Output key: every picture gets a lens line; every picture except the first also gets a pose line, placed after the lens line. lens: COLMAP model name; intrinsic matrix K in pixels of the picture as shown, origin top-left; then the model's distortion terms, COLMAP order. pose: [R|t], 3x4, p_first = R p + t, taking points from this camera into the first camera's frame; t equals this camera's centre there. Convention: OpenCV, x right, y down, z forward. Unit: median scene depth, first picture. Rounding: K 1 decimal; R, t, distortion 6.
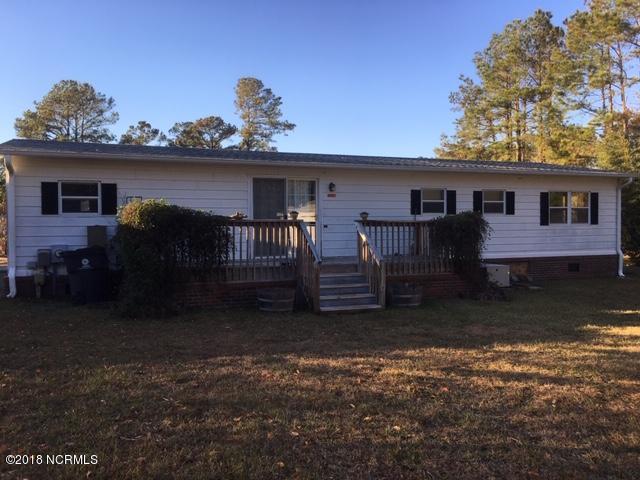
lens RADIAL K [[544.0, 0, 320.0], [0, 544.0, 240.0], [0, 0, 1]] dist [0.044406, -0.003428]
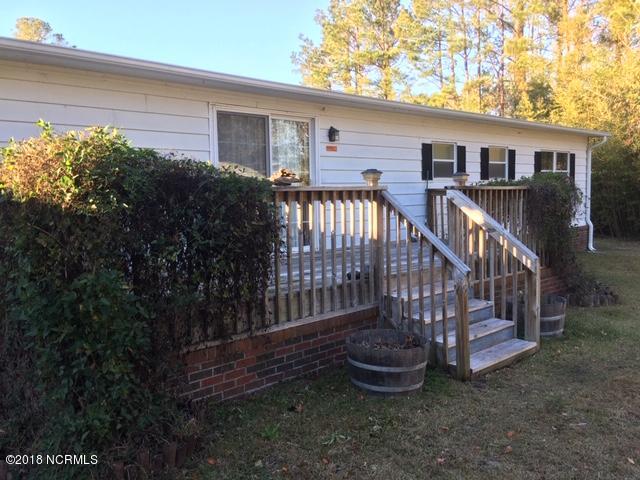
lens RADIAL K [[544.0, 0, 320.0], [0, 544.0, 240.0], [0, 0, 1]] dist [0.044406, -0.003428]
pose [[0.935107, -0.045973, 0.351372, -0.196236], [0.028471, 0.998090, 0.054818, -0.012535], [-0.353221, -0.041256, 0.934630, 0.402365]]
